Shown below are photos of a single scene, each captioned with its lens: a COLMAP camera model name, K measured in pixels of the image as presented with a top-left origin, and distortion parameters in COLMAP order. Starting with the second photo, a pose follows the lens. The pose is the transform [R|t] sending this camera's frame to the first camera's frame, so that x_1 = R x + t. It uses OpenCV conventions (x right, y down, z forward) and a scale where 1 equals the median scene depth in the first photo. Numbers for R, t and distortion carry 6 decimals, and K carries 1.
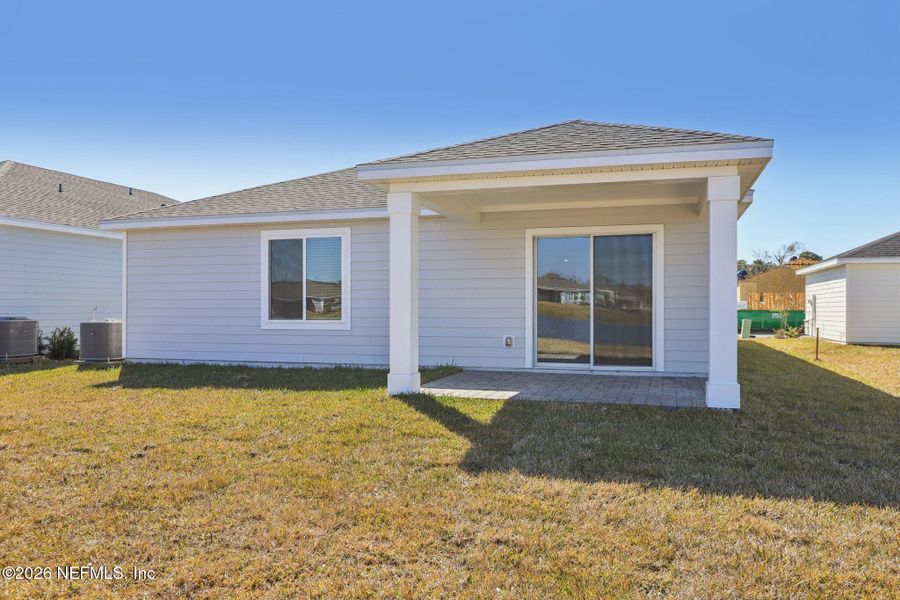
lens RADIAL K [[675.8, 0, 452.6], [0, 675.8, 299.6], [0, 0, 1]] dist [0.003454, 0.006682]
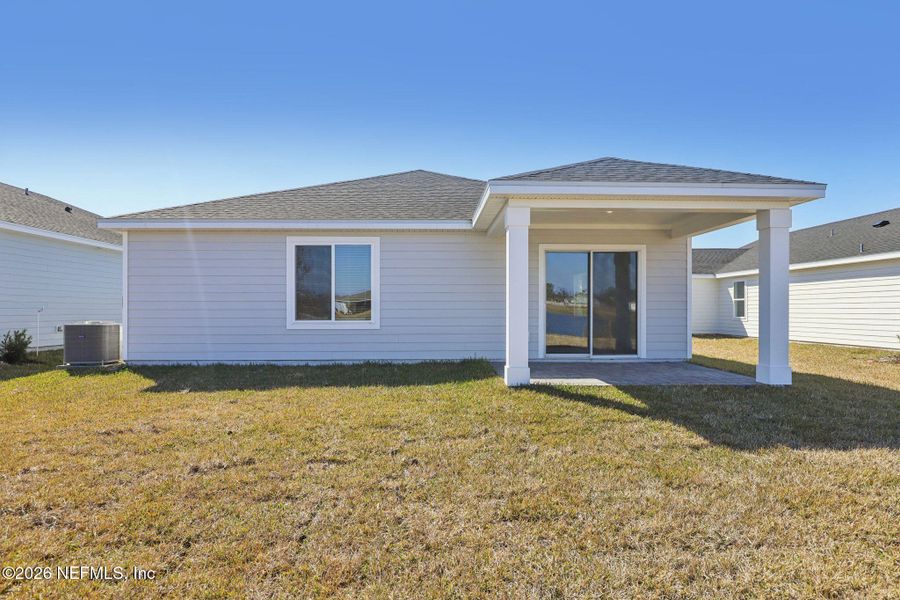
lens RADIAL K [[541.9, 0, 450.1], [0, 541.9, 304.1], [0, 0, 1]] dist [0.007551, -0.000206]
pose [[0.947656, 0.003409, 0.319275, -0.320850], [-0.003416, 0.999994, -0.000539, 0.003906], [-0.319275, -0.000580, 0.947662, 0.116856]]
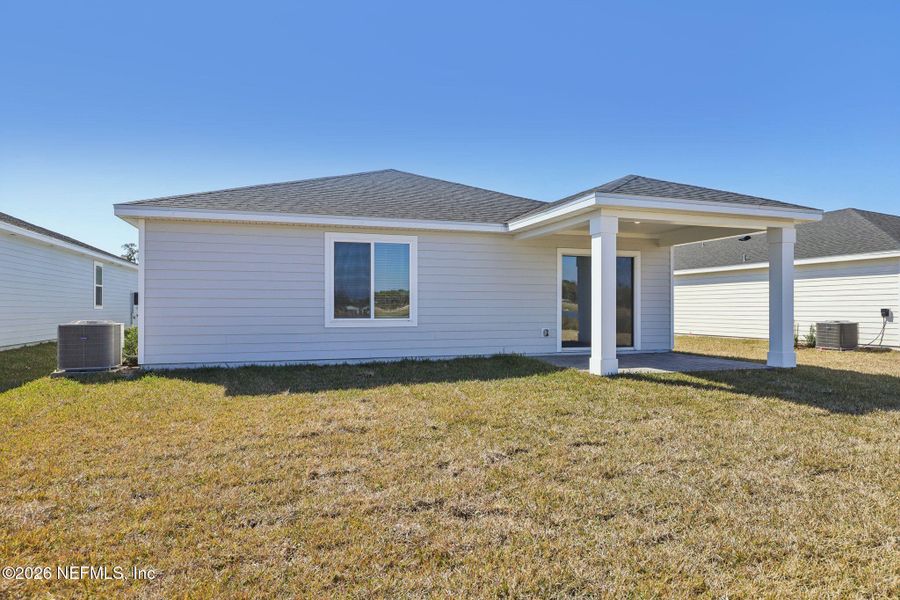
lens RADIAL K [[541.9, 0, 446.1], [0, 541.9, 302.7], [0, 0, 1]] dist [0.007551, -0.000206]
pose [[0.822978, 0.006043, 0.568041, -0.617114], [-0.006434, 0.999978, -0.001316, 0.005581], [-0.568037, -0.002571, 0.822999, 0.222218]]
